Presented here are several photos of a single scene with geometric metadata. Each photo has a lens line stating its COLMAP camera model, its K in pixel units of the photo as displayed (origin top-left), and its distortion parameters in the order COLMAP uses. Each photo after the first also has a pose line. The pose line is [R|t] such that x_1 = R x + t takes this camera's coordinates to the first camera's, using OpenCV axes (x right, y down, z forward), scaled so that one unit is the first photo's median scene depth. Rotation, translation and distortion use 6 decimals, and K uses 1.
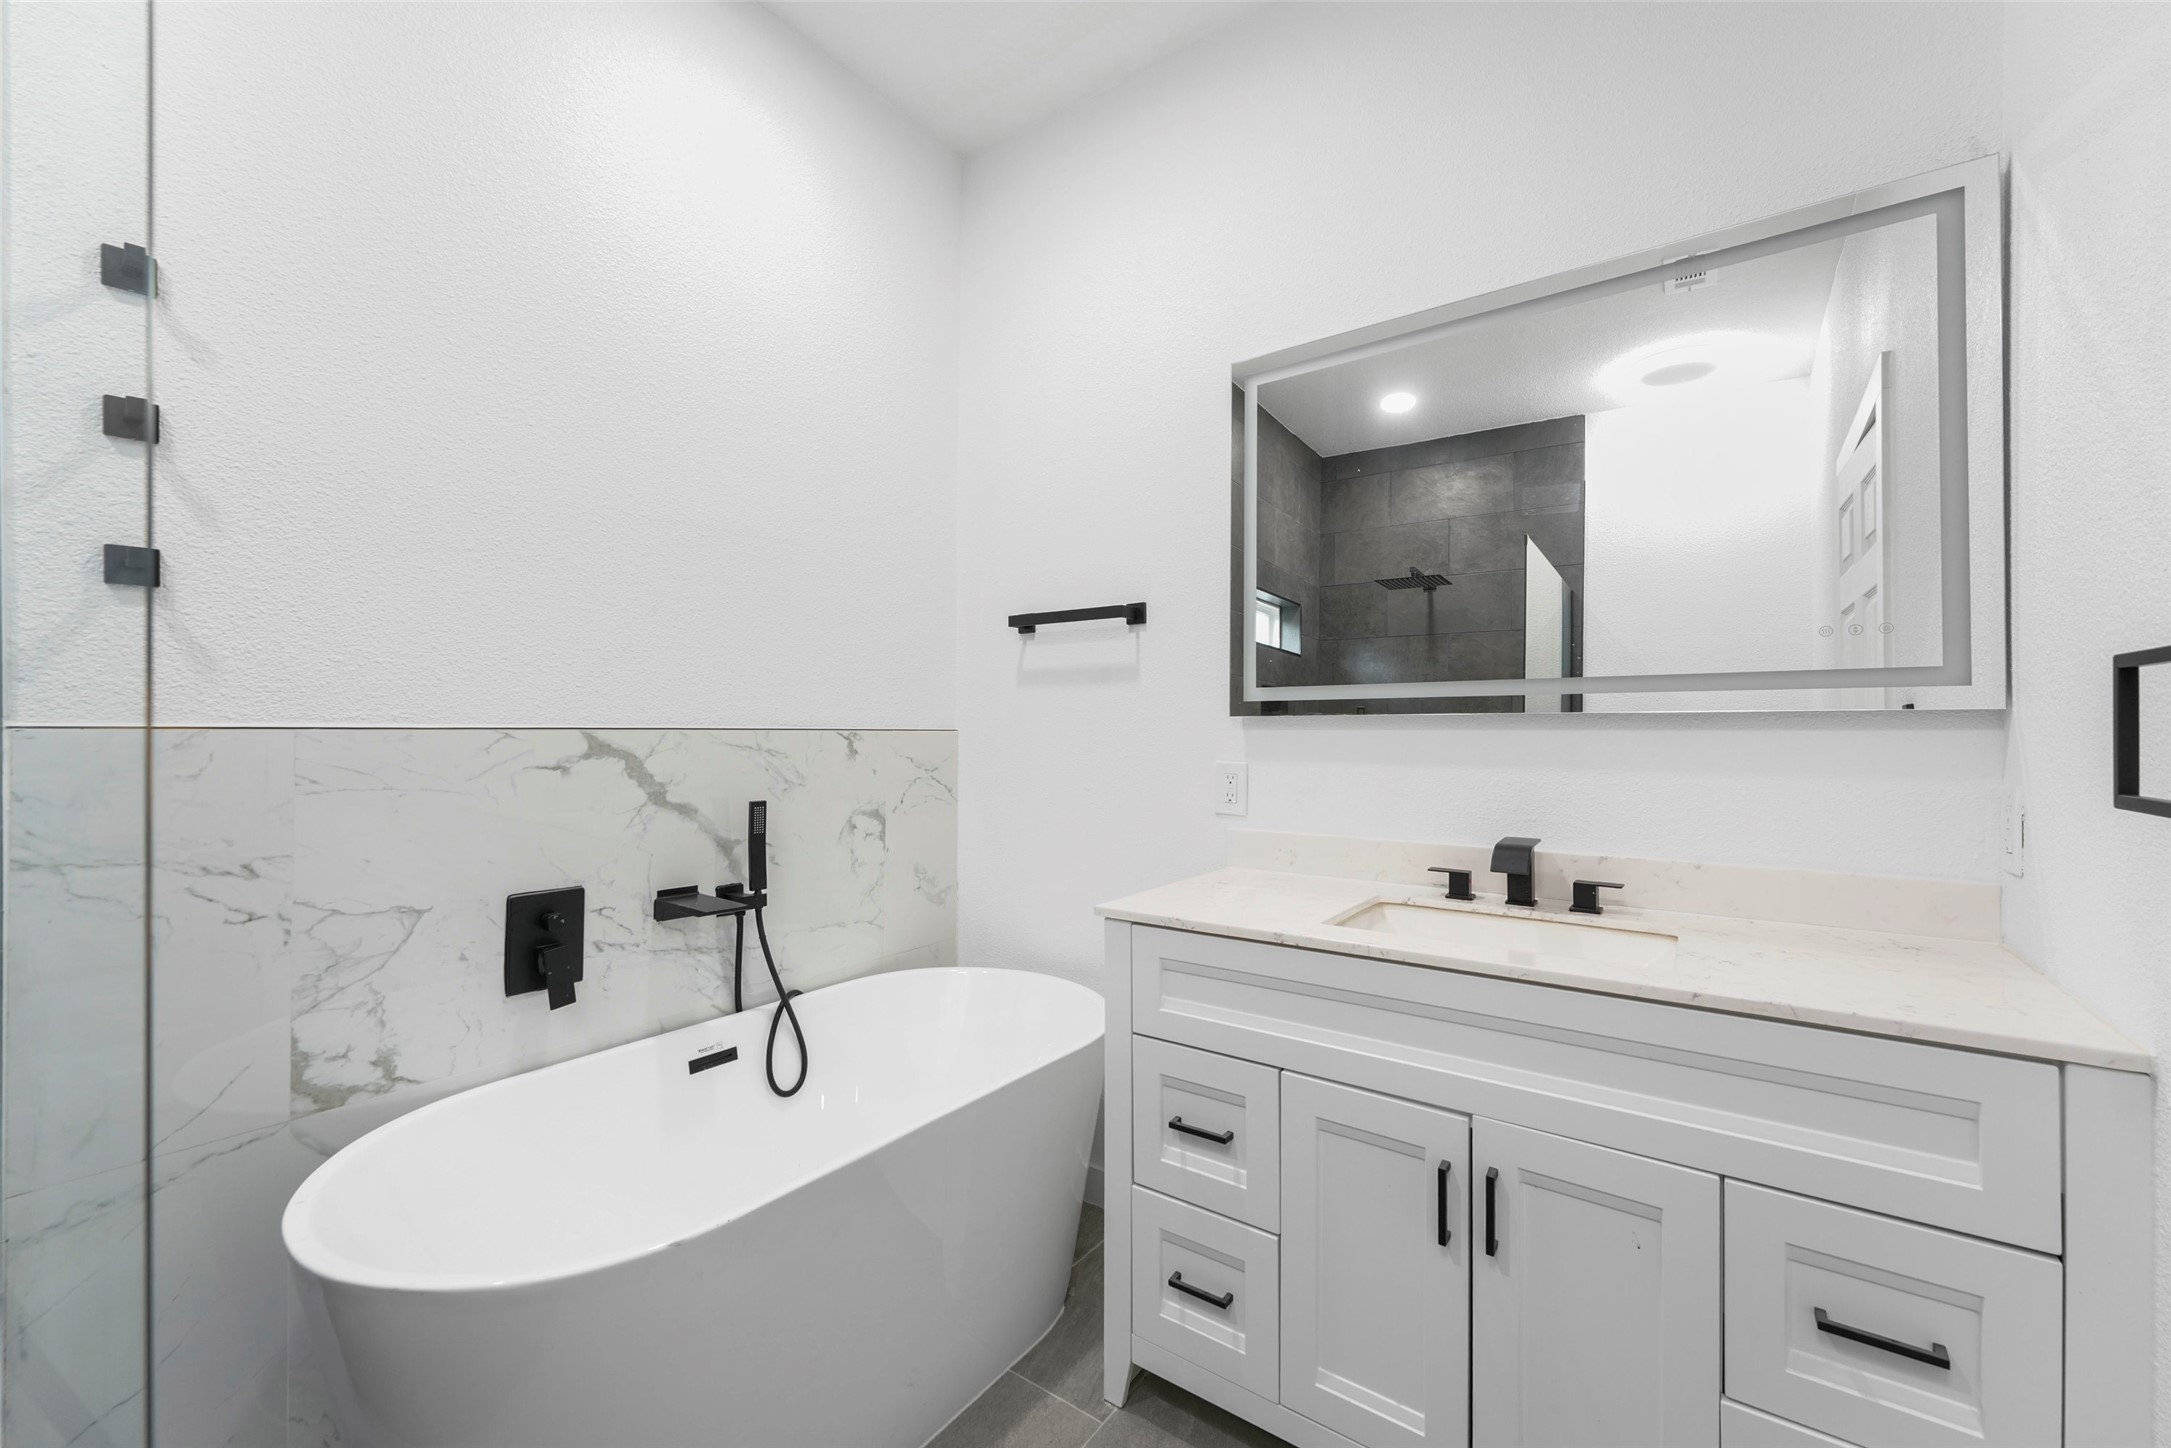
lens RADIAL K [[862.3, 0, 1064.7], [0, 862.3, 722.9], [0, 0, 1]] dist [0.011983, -0.003254]
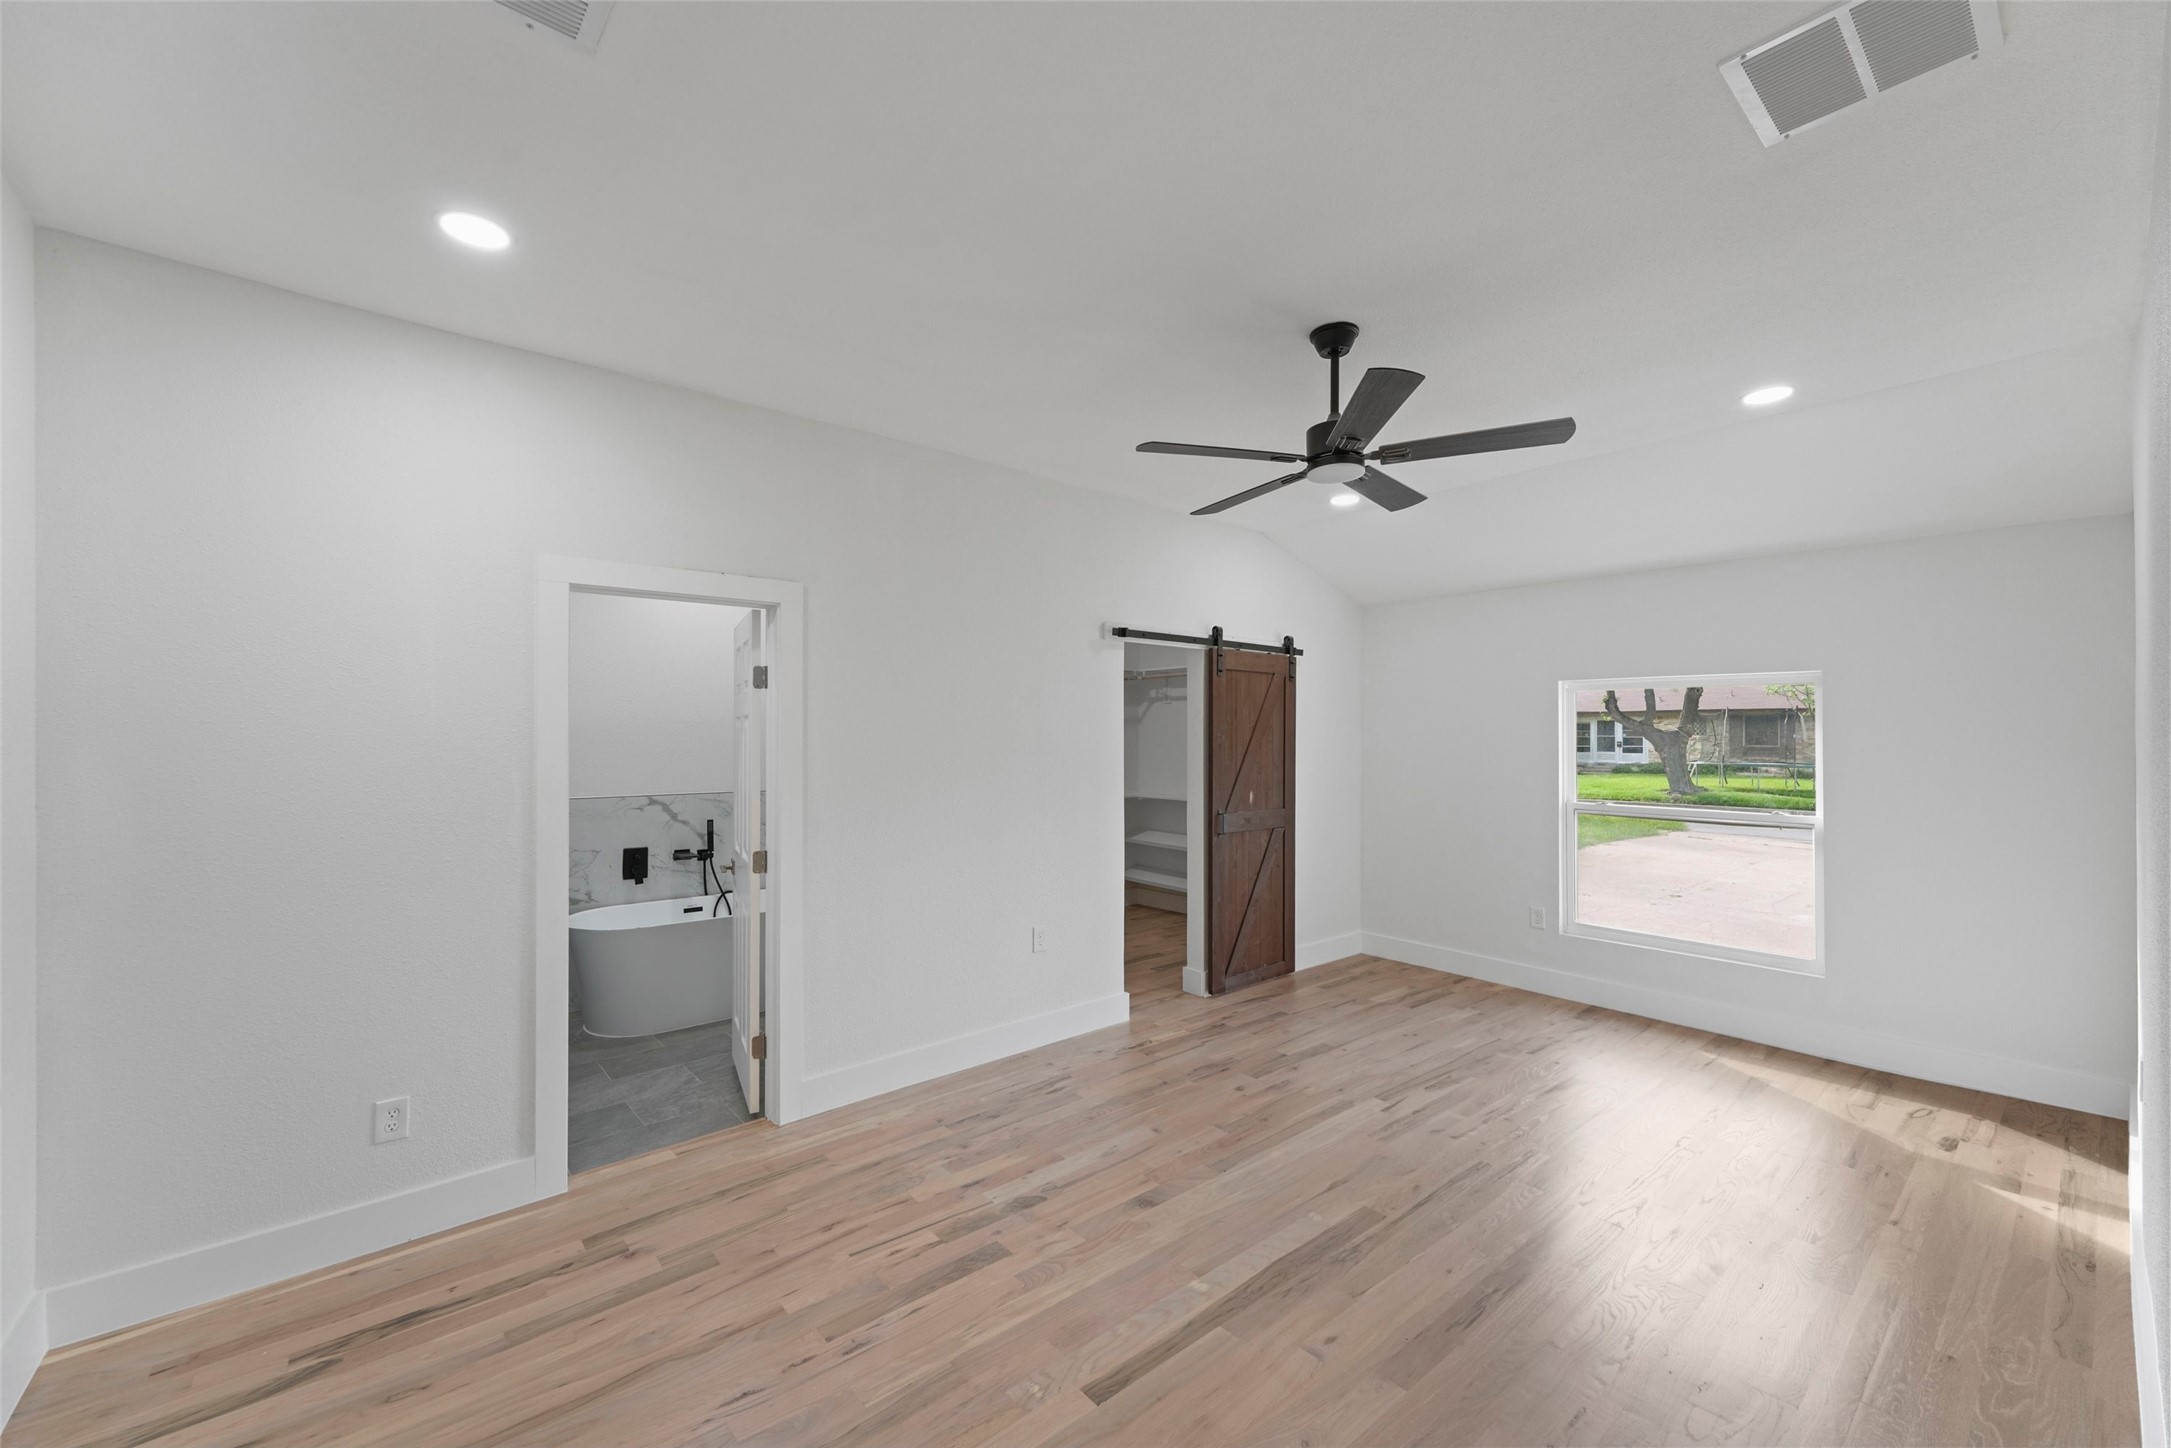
lens RADIAL K [[862.3, 0, 1089.7], [0, 862.3, 733.7], [0, 0, 1]] dist [0.011983, -0.003254]
pose [[0.977161, -0.001965, -0.212493, 1.553300], [0.001467, 0.999996, -0.002503, -0.193901], [0.212497, 0.002134, 0.977159, -1.590520]]
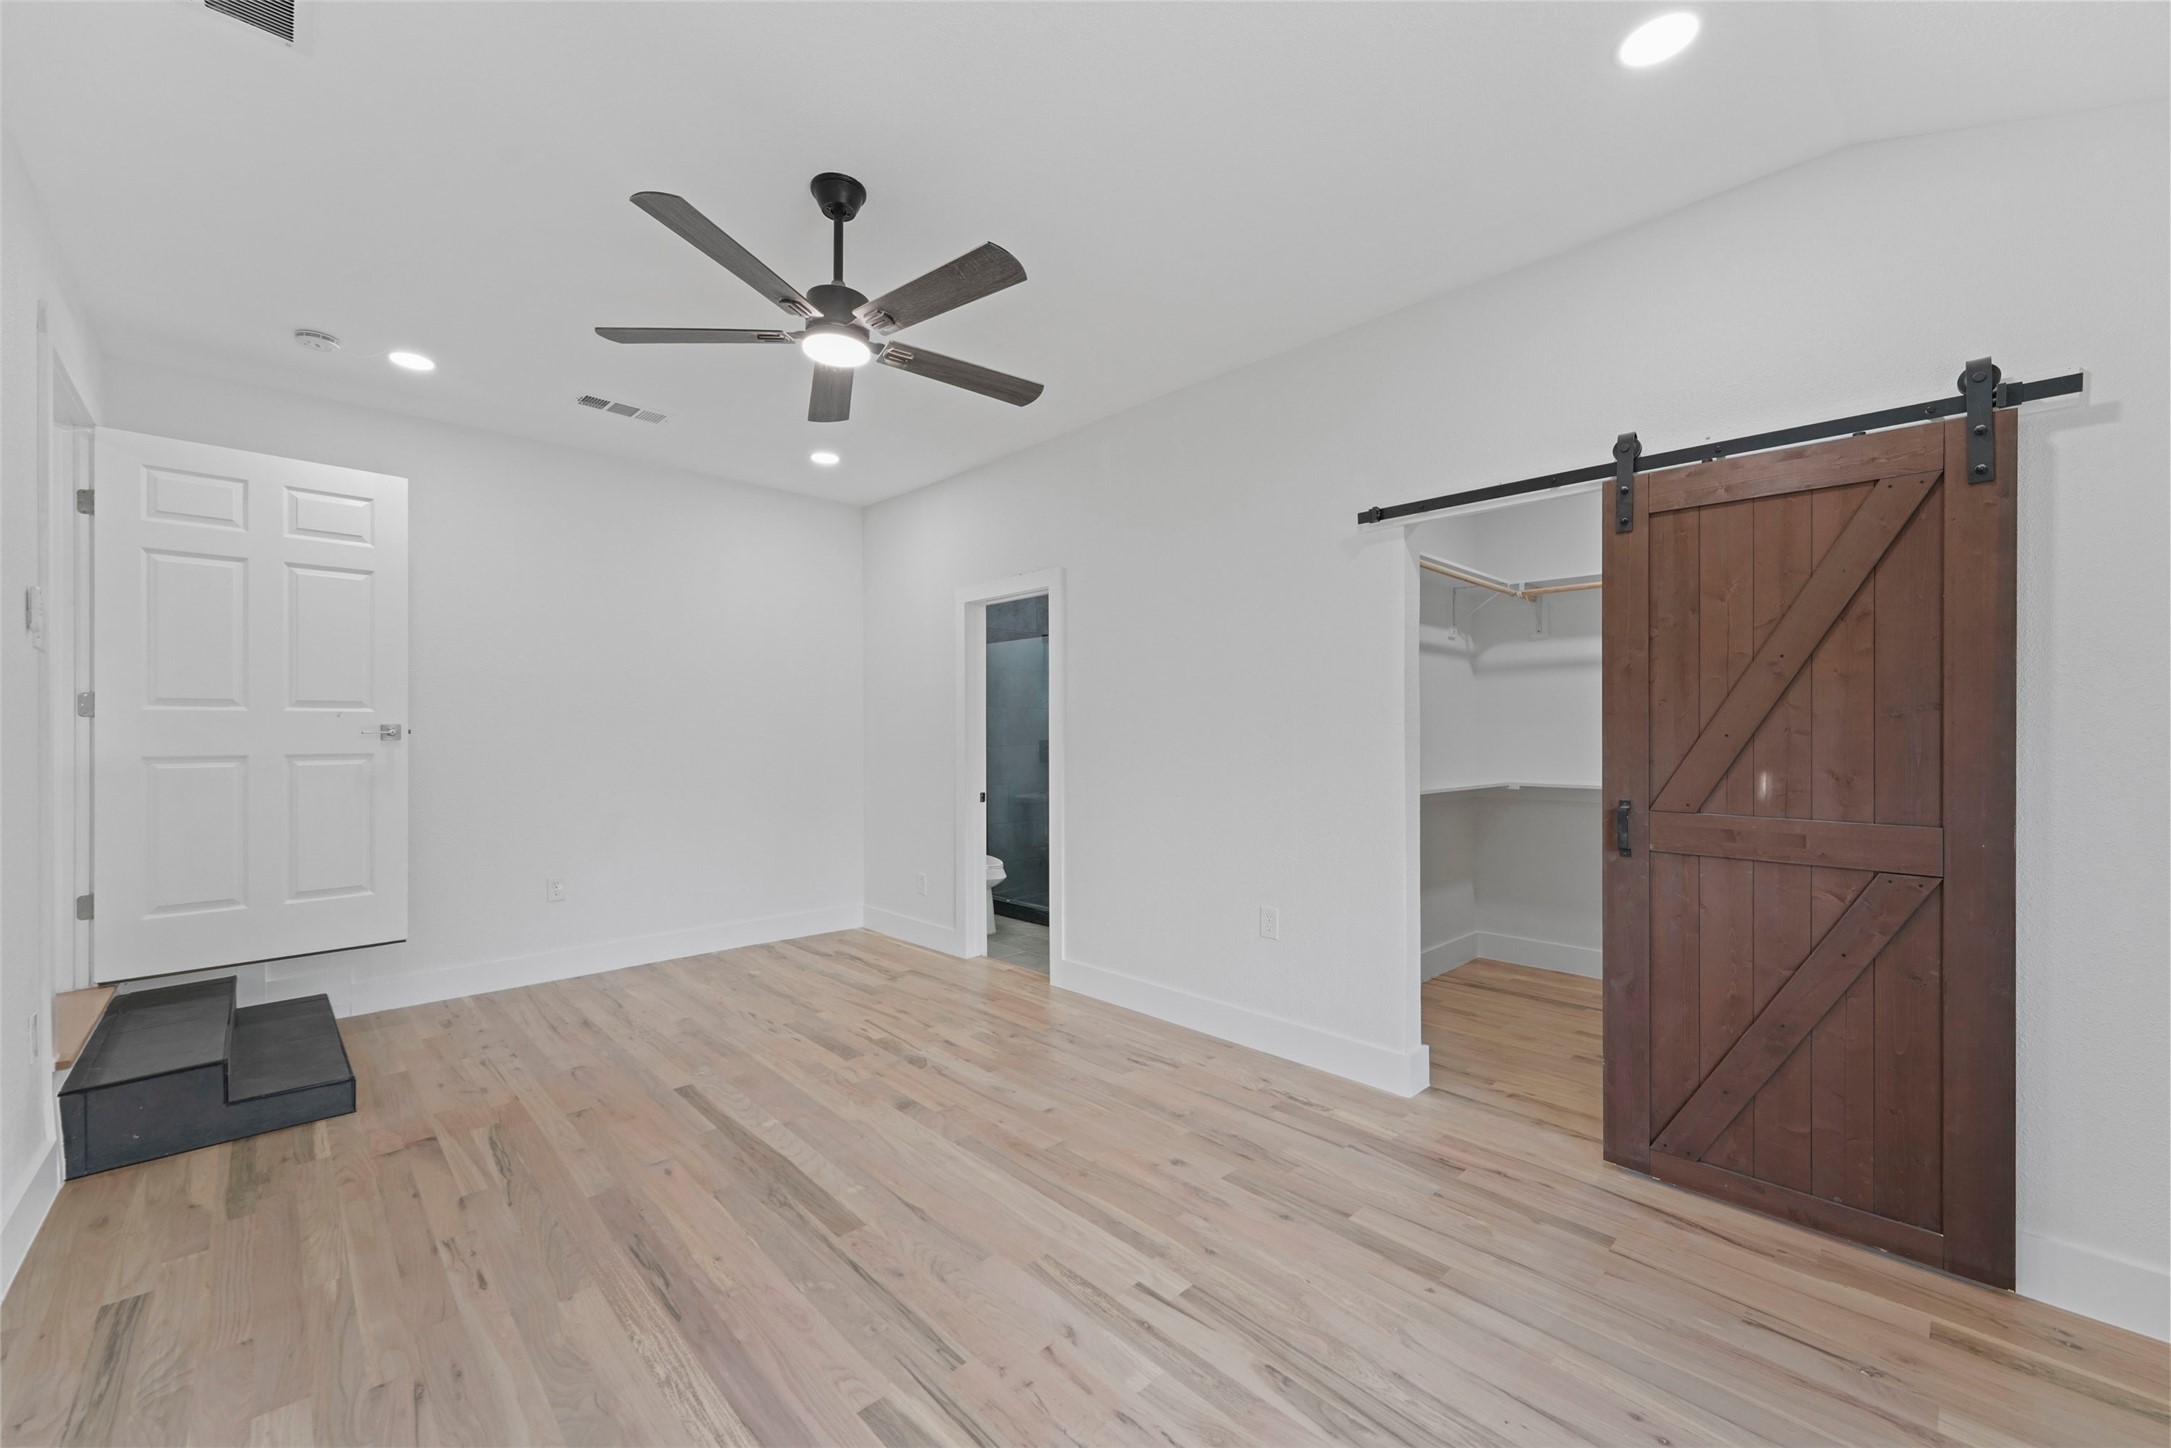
lens RADIAL K [[862.3, 0, 1049.6], [0, 862.3, 739.3], [0, 0, 1]] dist [0.011983, -0.003254]
pose [[-0.177172, 0.009057, -0.984138, 2.916226], [-0.000632, 0.999956, 0.009316, -0.067206], [0.984180, 0.002272, -0.177158, 0.557248]]
